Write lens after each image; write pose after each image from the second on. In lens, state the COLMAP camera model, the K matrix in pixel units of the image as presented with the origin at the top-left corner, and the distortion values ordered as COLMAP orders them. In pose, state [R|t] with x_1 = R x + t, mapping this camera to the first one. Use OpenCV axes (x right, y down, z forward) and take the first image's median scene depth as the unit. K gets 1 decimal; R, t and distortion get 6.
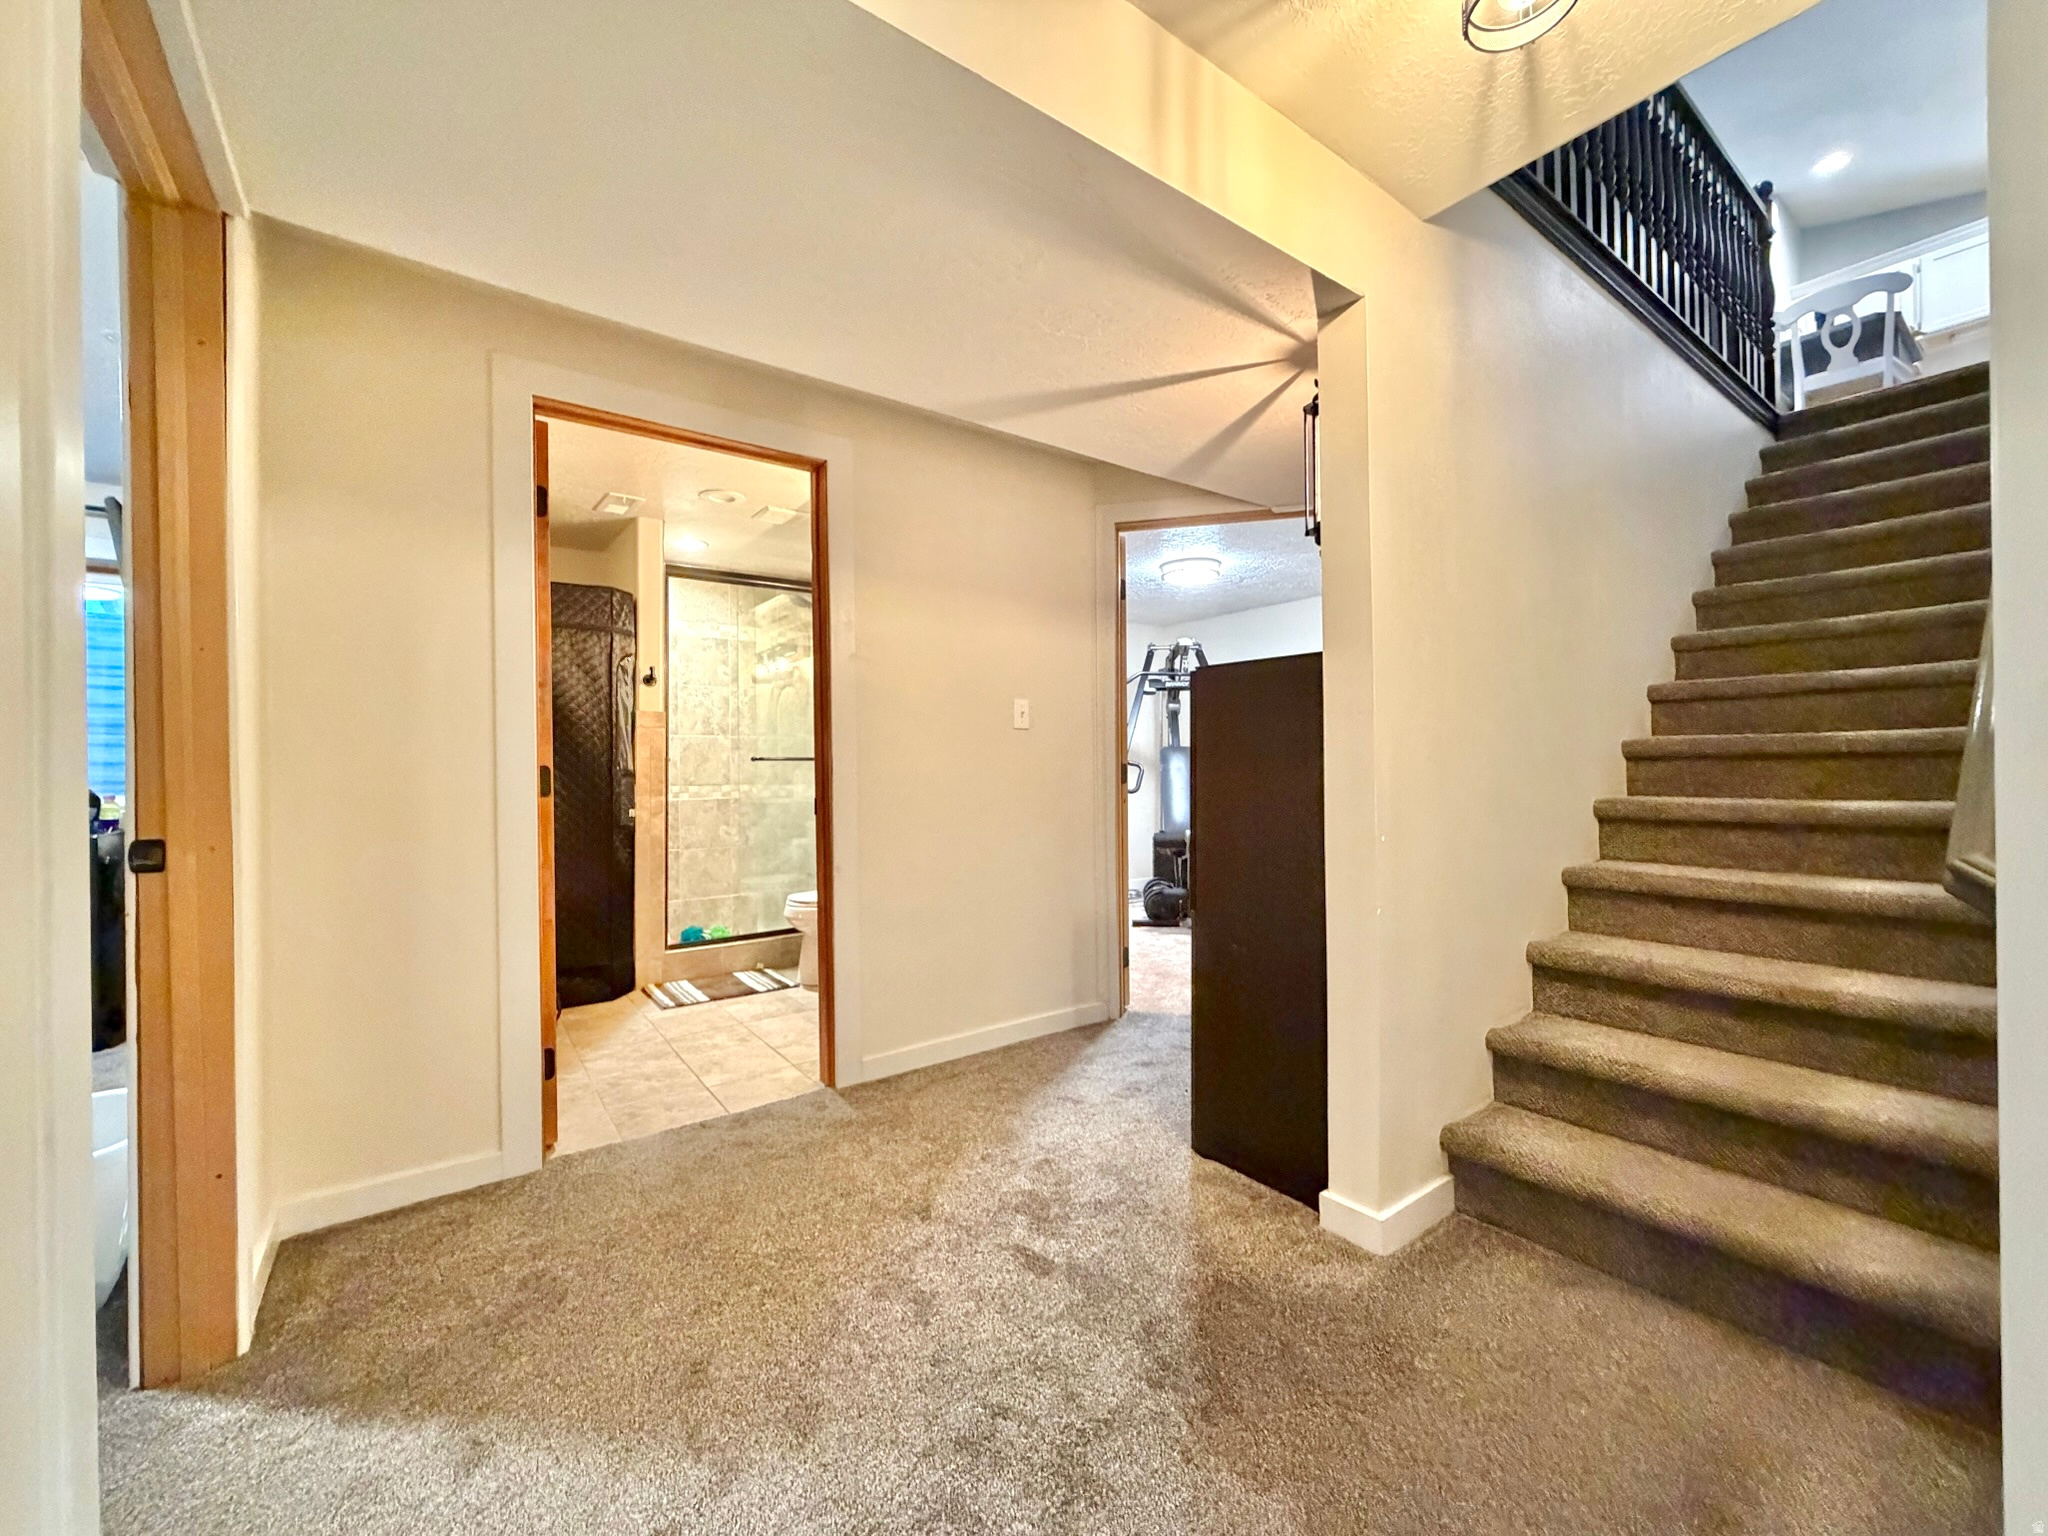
lens RADIAL K [[816.9, 0, 1027.7], [0, 816.9, 767.3], [0, 0, 1]] dist [-0.001926, 0.000296]
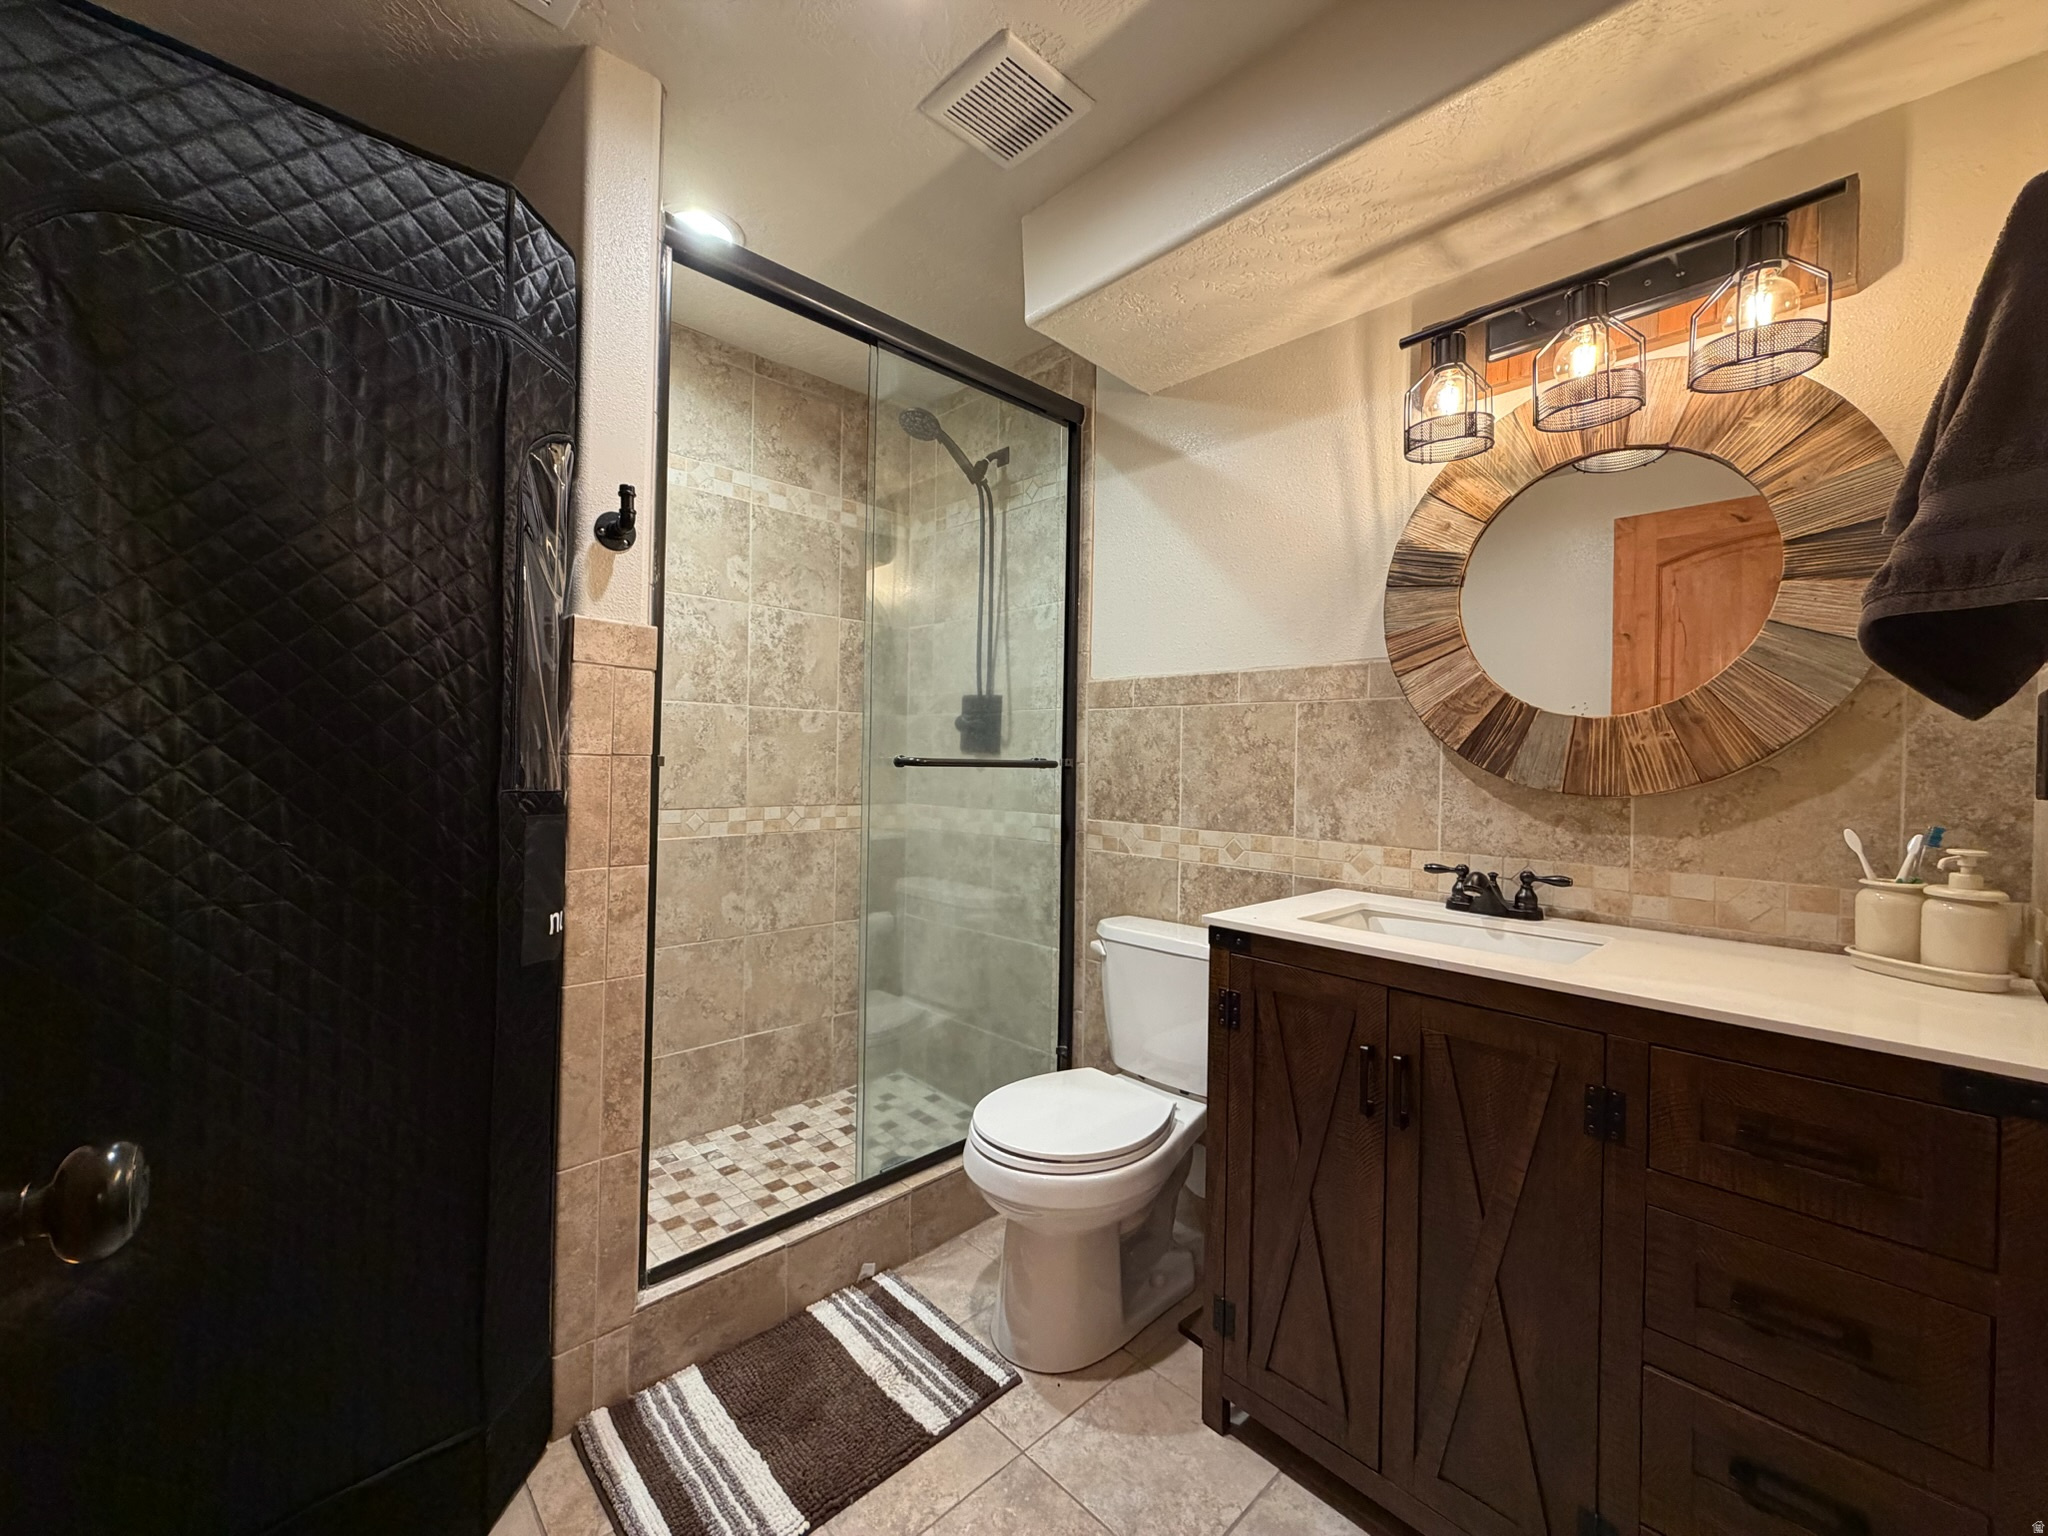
lens RADIAL K [[816.9, 0, 1019.8], [0, 816.9, 757.5], [0, 0, 1]] dist [-0.001926, 0.000296]
pose [[0.991642, 0.023008, 0.126952, -0.269762], [-0.023361, 0.999726, 0.001292, -0.012273], [-0.126888, -0.004247, 0.991908, 0.511530]]
